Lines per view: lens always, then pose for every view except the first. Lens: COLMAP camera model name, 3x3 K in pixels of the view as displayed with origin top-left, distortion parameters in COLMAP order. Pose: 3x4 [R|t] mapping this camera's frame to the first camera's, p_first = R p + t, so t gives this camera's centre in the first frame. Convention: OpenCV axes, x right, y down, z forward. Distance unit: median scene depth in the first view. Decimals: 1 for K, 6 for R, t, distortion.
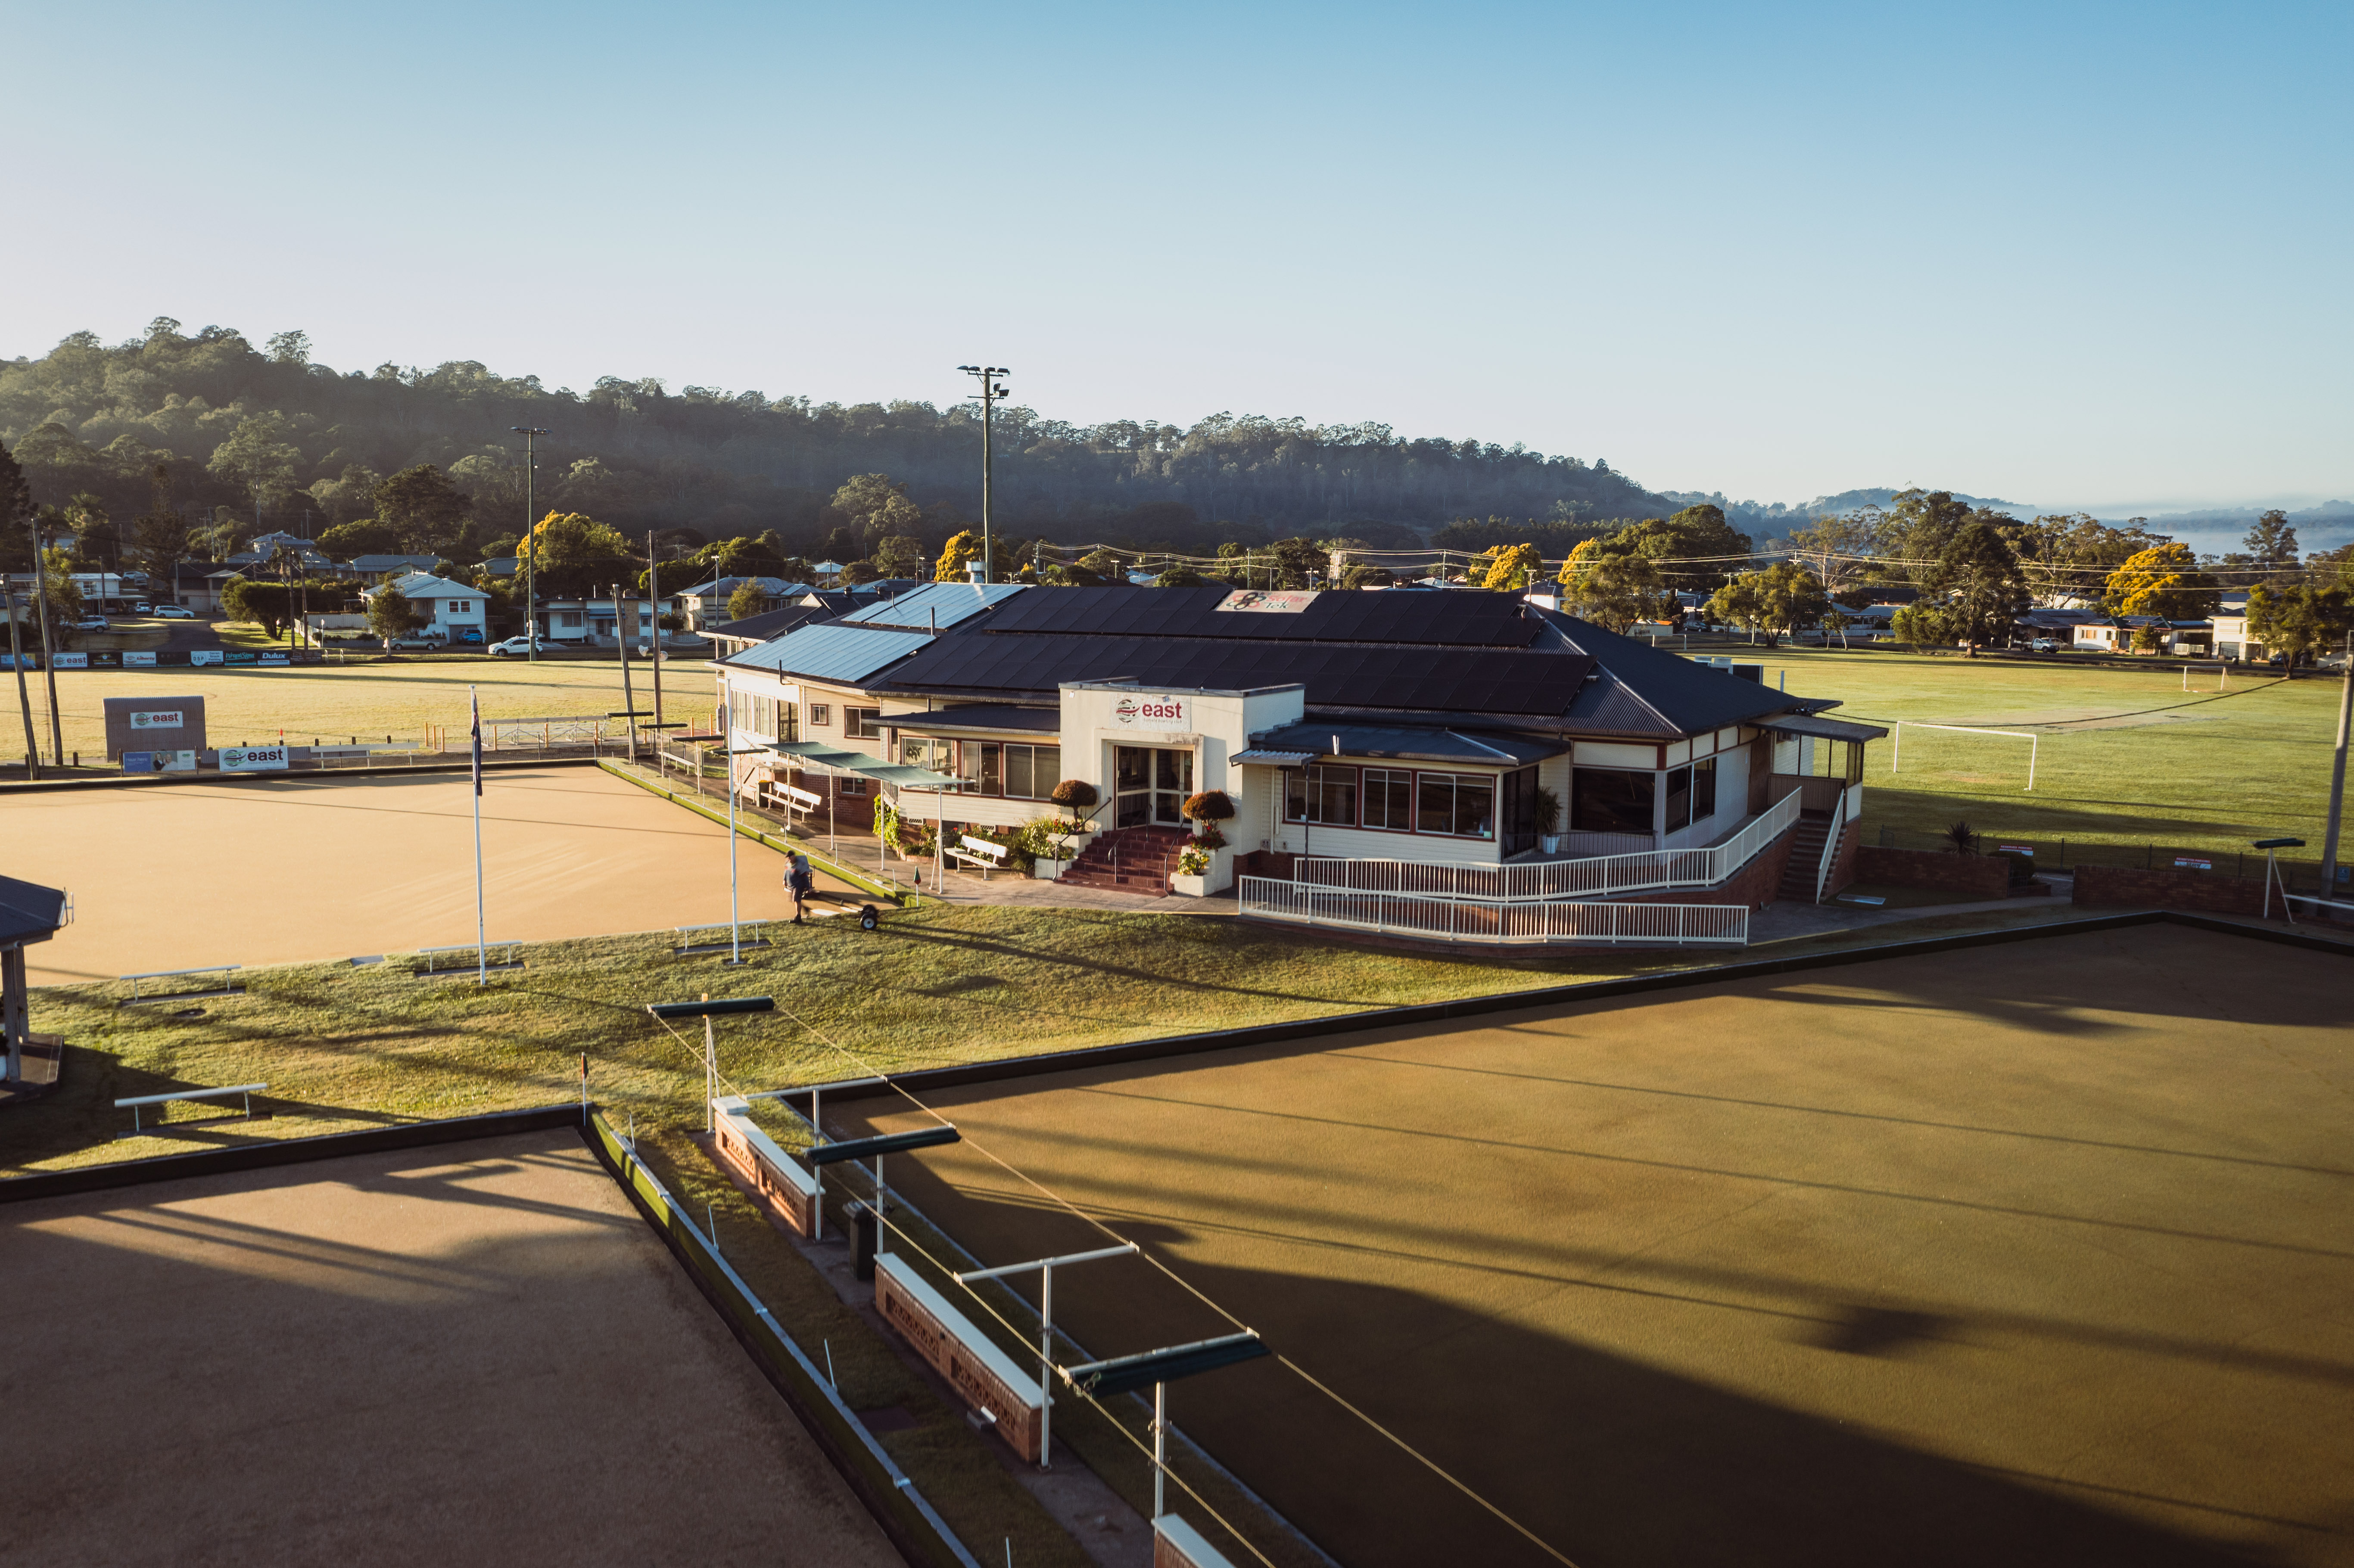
lens RADIAL K [[1914.3, 0, 1177.0], [0, 1914.3, 784.0], [0, 0, 1]] dist [-0.006311, 0.000270]
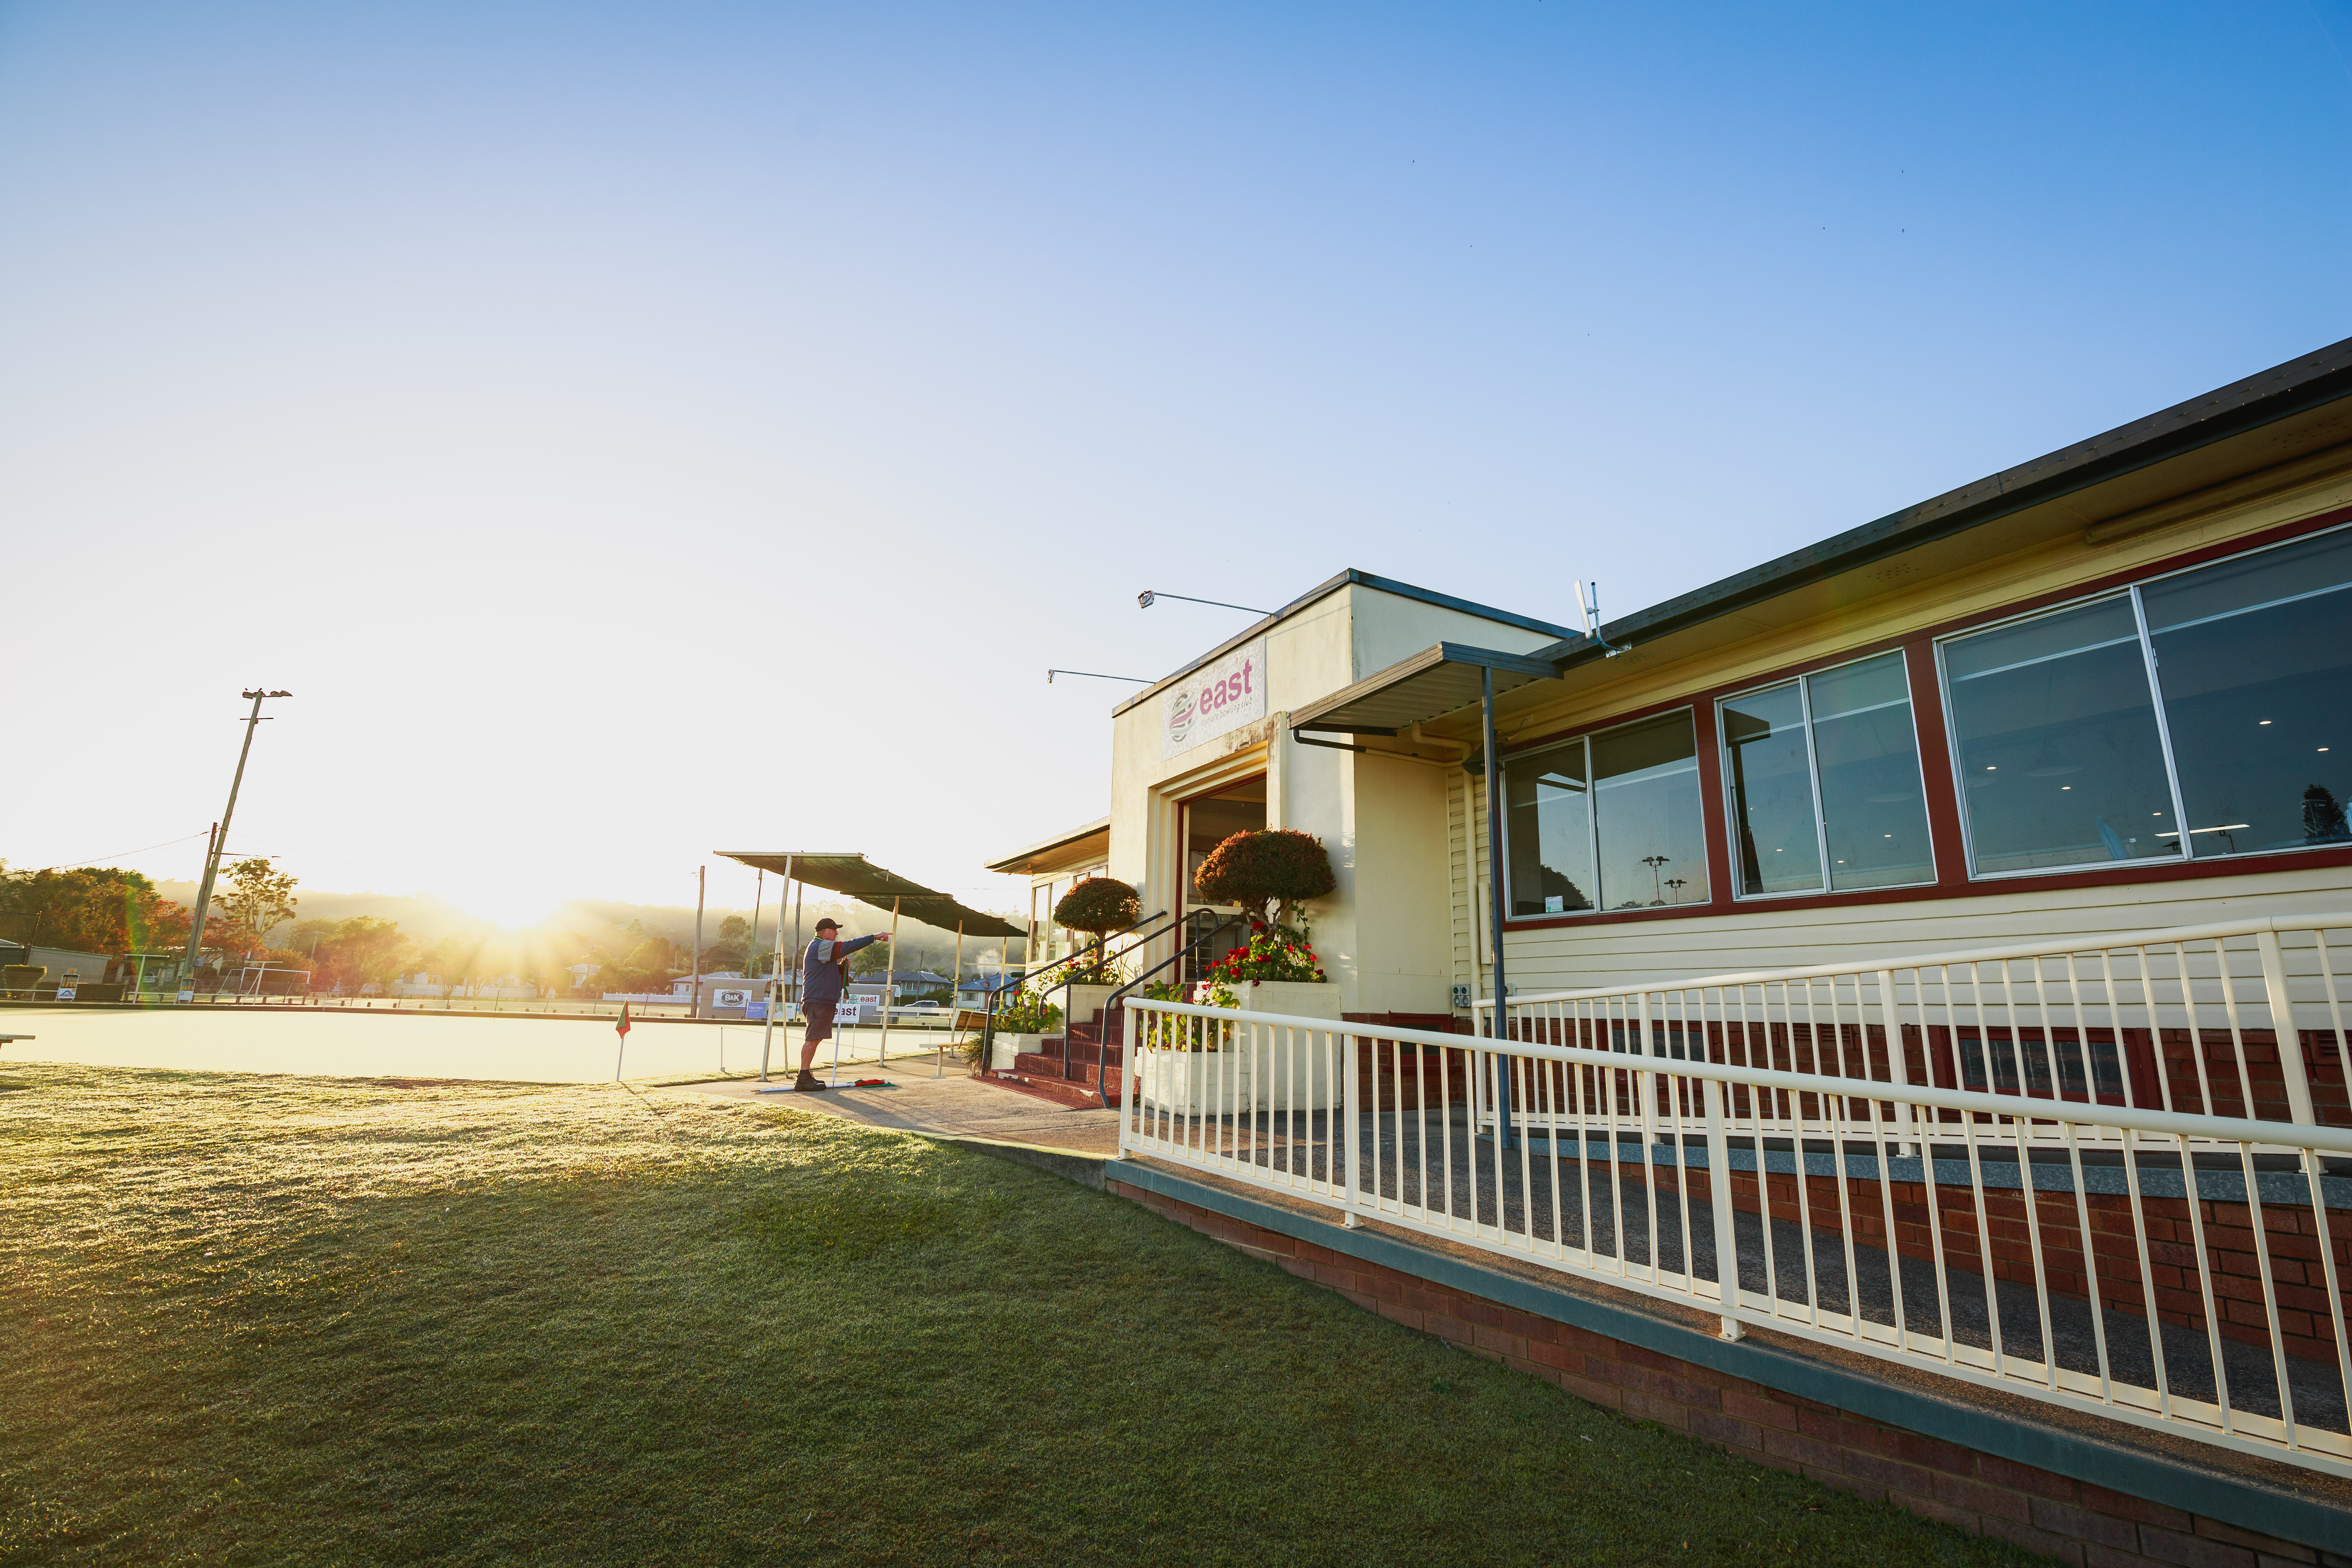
lens RADIAL K [[1021.2, 0, 1186.2], [0, 1021.2, 776.3], [0, 0, 1]] dist [-0.000900, -0.010718]
pose [[0.851519, -0.107150, -0.513258, 0.101445], [-0.078084, 0.942066, -0.326213, 0.057060], [0.518477, 0.317854, 0.793820, 0.791399]]
